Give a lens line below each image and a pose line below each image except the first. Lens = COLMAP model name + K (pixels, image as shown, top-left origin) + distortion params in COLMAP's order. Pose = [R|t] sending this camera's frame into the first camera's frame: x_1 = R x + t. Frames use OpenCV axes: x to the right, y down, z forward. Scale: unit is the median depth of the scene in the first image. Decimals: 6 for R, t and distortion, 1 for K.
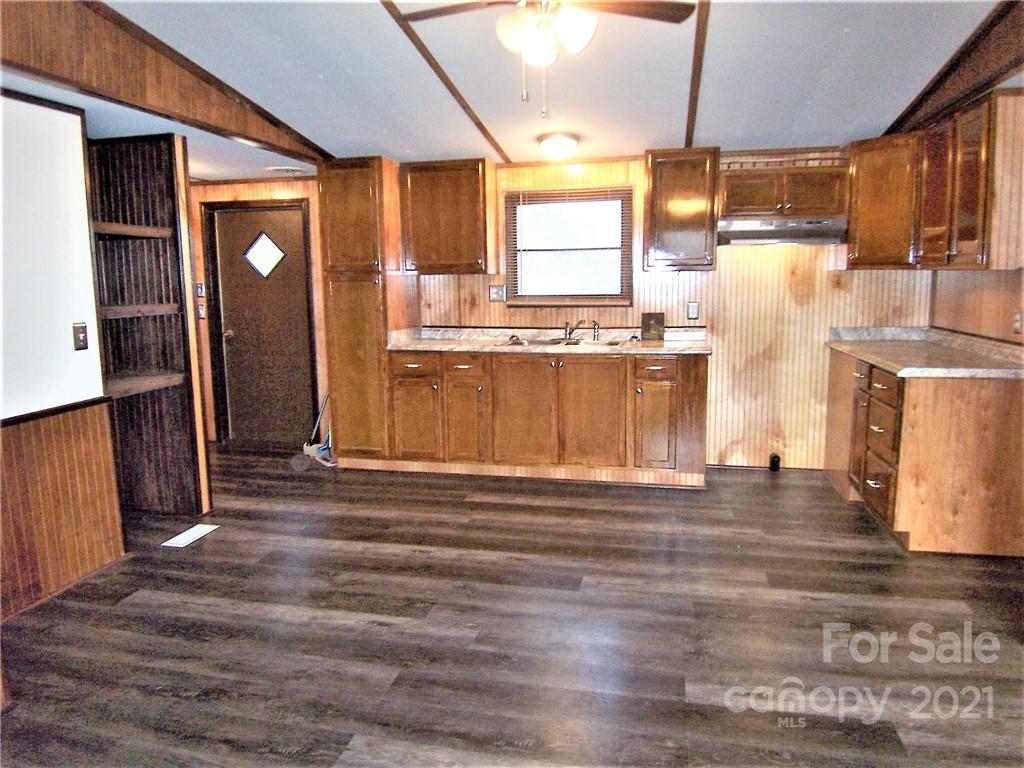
lens RADIAL K [[686.0, 0, 508.4], [0, 686.0, 372.7], [0, 0, 1]] dist [-0.005553, -0.056643]
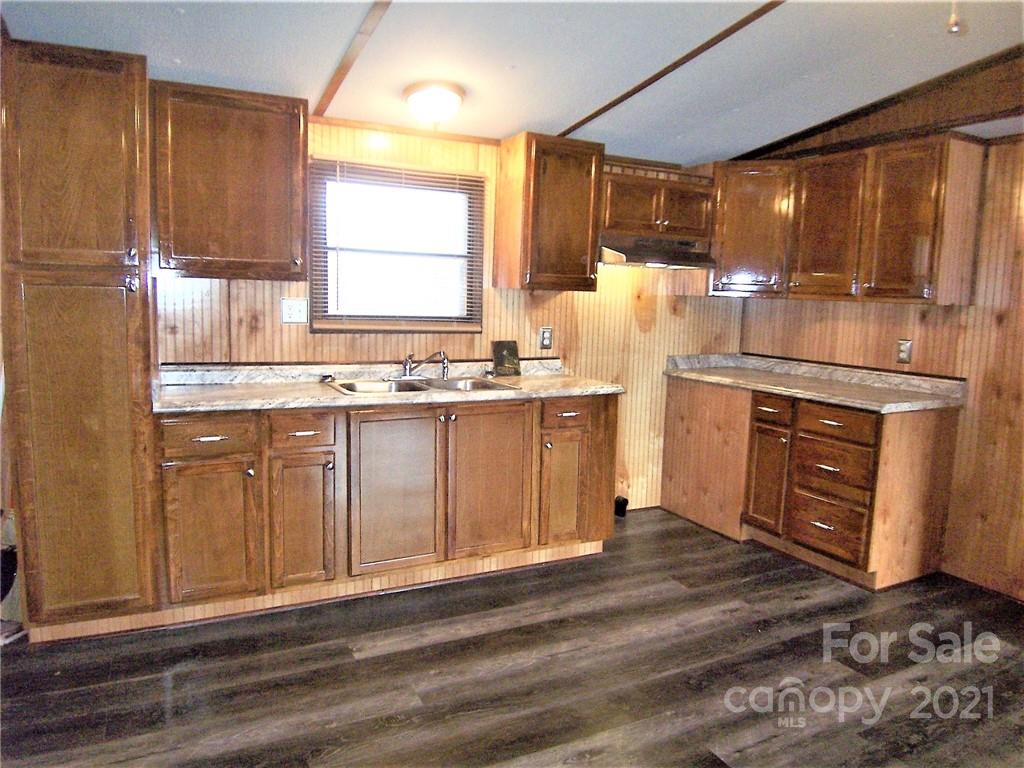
lens RADIAL K [[686.0, 0, 508.4], [0, 686.0, 372.7], [0, 0, 1]] dist [-0.005553, -0.056643]
pose [[0.772869, -0.034975, 0.633601, -0.298295], [0.046300, 0.998927, -0.001336, -0.051208], [-0.632874, 0.030368, 0.773659, 0.400962]]
